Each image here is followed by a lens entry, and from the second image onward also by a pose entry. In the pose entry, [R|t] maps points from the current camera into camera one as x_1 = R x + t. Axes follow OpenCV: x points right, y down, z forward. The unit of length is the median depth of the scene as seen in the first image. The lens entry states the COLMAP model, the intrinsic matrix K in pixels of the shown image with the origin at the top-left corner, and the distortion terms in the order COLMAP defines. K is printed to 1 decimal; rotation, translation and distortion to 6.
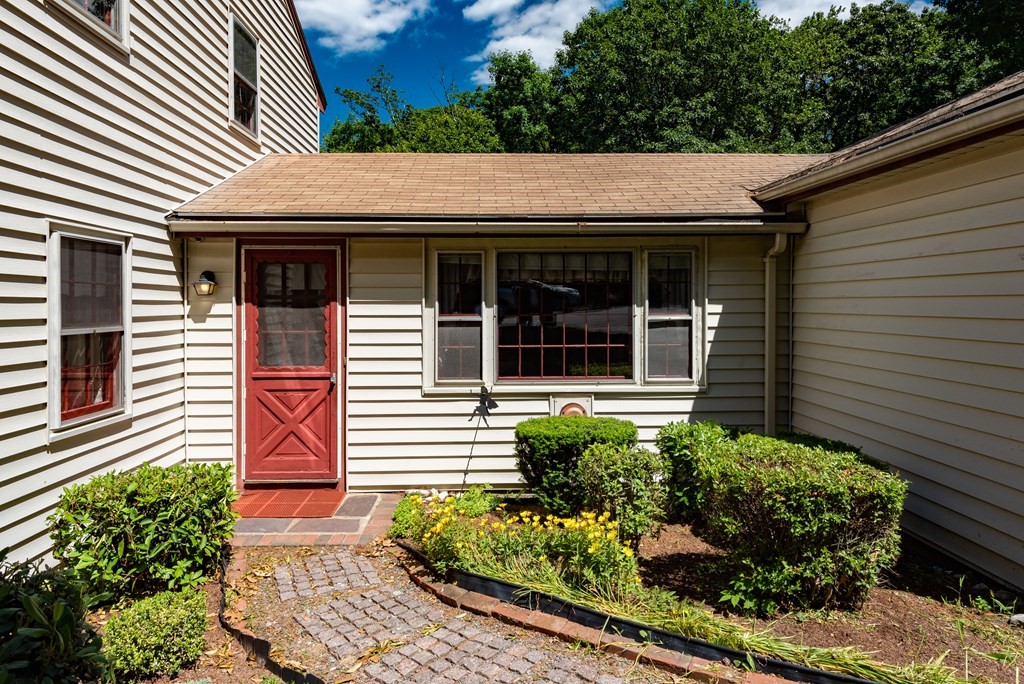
lens RADIAL K [[638.9, 0, 511.0], [0, 638.9, 309.7], [0, 0, 1]] dist [-0.000889, -0.000910]
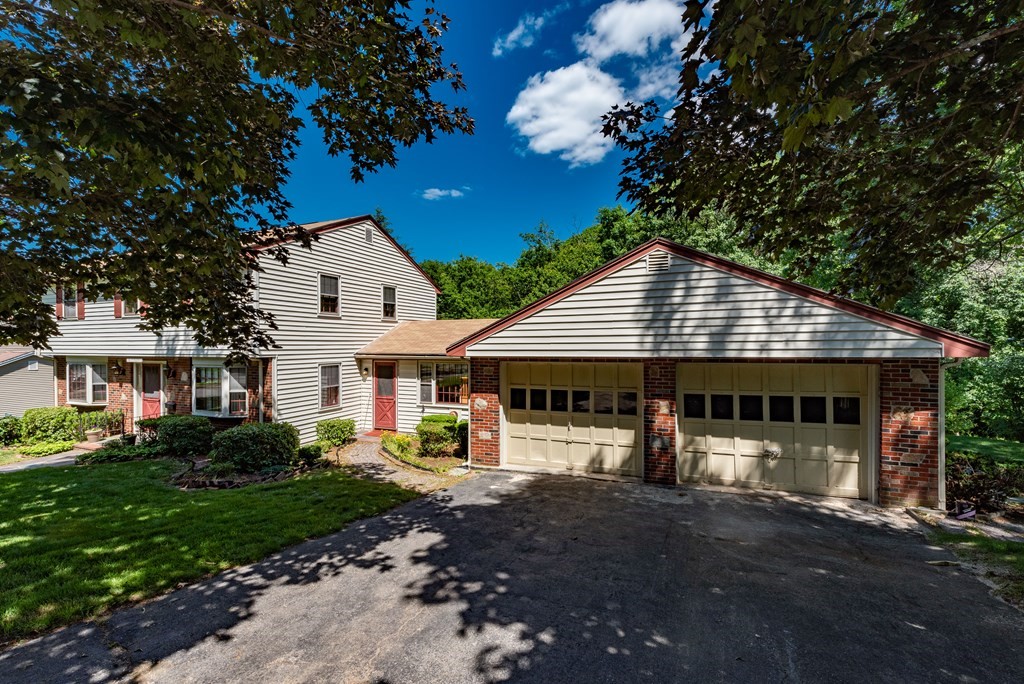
lens RADIAL K [[444.4, 0, 512.0], [0, 444.4, 342.0], [0, 0, 1]] dist [0.000163, 0.000005]
pose [[0.914623, 0.001052, -0.404305, 1.287309], [-0.002985, 0.999987, -0.004150, -0.198297], [0.404296, 0.005003, 0.914615, -0.957199]]
